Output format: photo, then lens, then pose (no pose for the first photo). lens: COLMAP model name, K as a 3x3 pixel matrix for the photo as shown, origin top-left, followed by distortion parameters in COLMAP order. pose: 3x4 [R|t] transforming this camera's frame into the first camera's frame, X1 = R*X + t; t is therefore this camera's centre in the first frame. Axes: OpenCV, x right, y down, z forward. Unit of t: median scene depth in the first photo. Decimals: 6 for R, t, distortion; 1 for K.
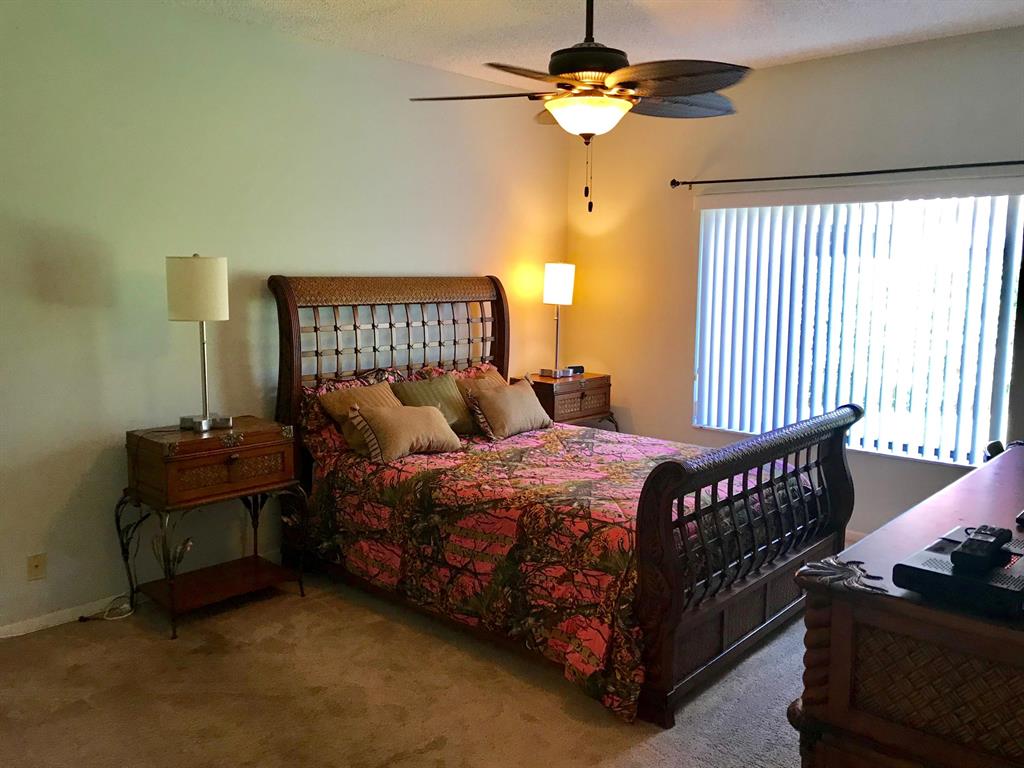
lens RADIAL K [[831.0, 0, 501.4], [0, 831.0, 379.7], [0, 0, 1]] dist [0.016096, -0.029434]
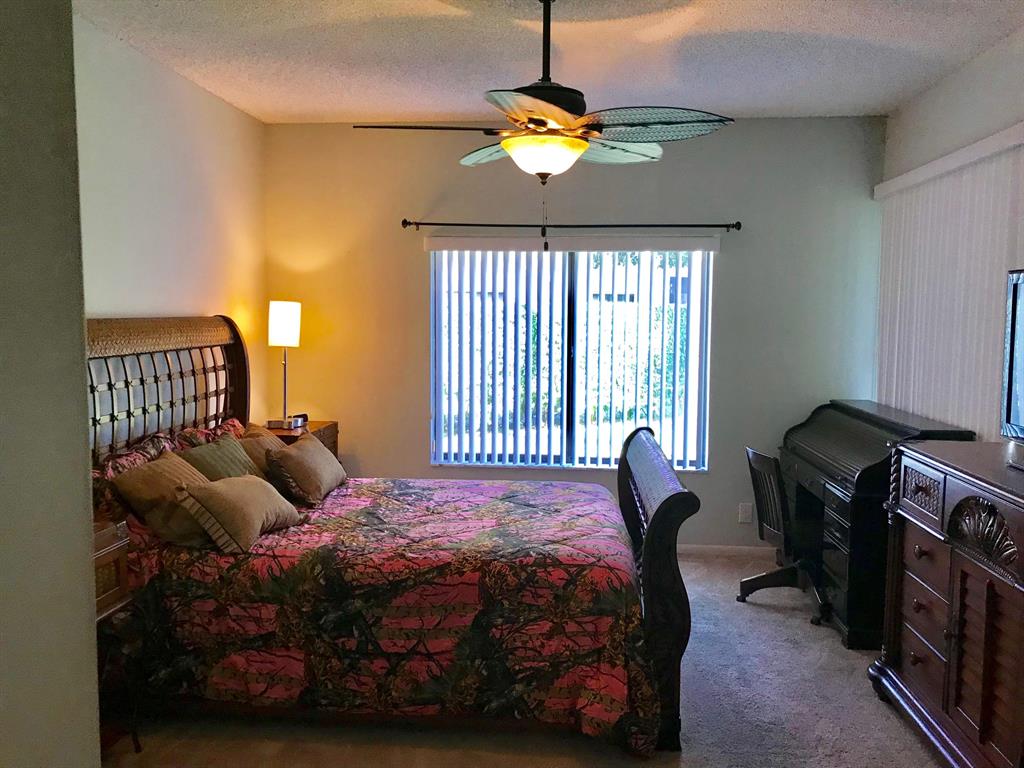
lens RADIAL K [[831.0, 0, 509.2], [0, 831.0, 386.6], [0, 0, 1]] dist [0.016096, -0.029434]
pose [[0.789133, -0.055430, 0.611716, -0.481944], [0.078141, 0.996887, -0.010473, -0.033032], [-0.609231, 0.056065, 0.791008, 0.234061]]
